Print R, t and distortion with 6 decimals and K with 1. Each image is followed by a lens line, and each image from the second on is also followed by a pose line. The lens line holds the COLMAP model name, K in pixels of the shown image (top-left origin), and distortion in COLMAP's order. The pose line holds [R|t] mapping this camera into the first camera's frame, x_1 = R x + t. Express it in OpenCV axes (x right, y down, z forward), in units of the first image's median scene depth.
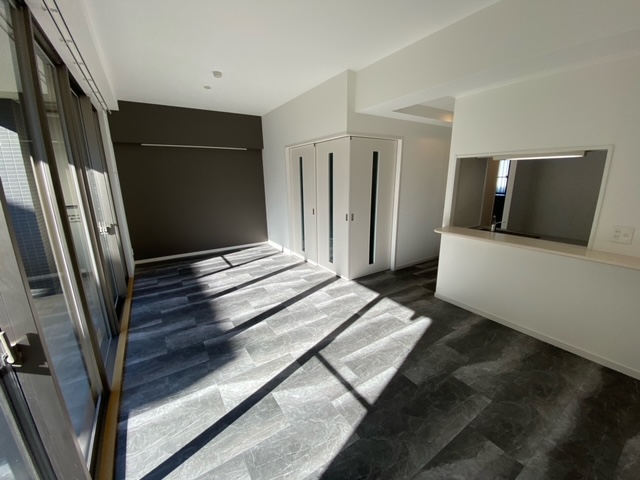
lens RADIAL K [[260.9, 0, 323.1], [0, 260.9, 241.2], [0, 0, 1]] dist [-0.018853, -0.006600]
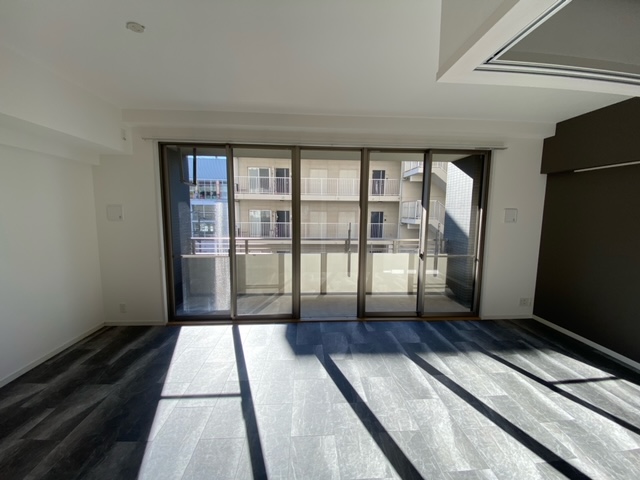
lens RADIAL K [[260.9, 0, 319.6], [0, 260.9, 238.8], [0, 0, 1]] dist [-0.018853, -0.006600]
pose [[-0.511384, 0.094631, -0.854126, 0.393091], [-0.213807, 0.948654, 0.233115, -0.267042], [0.832330, 0.301829, -0.464894, 1.018109]]
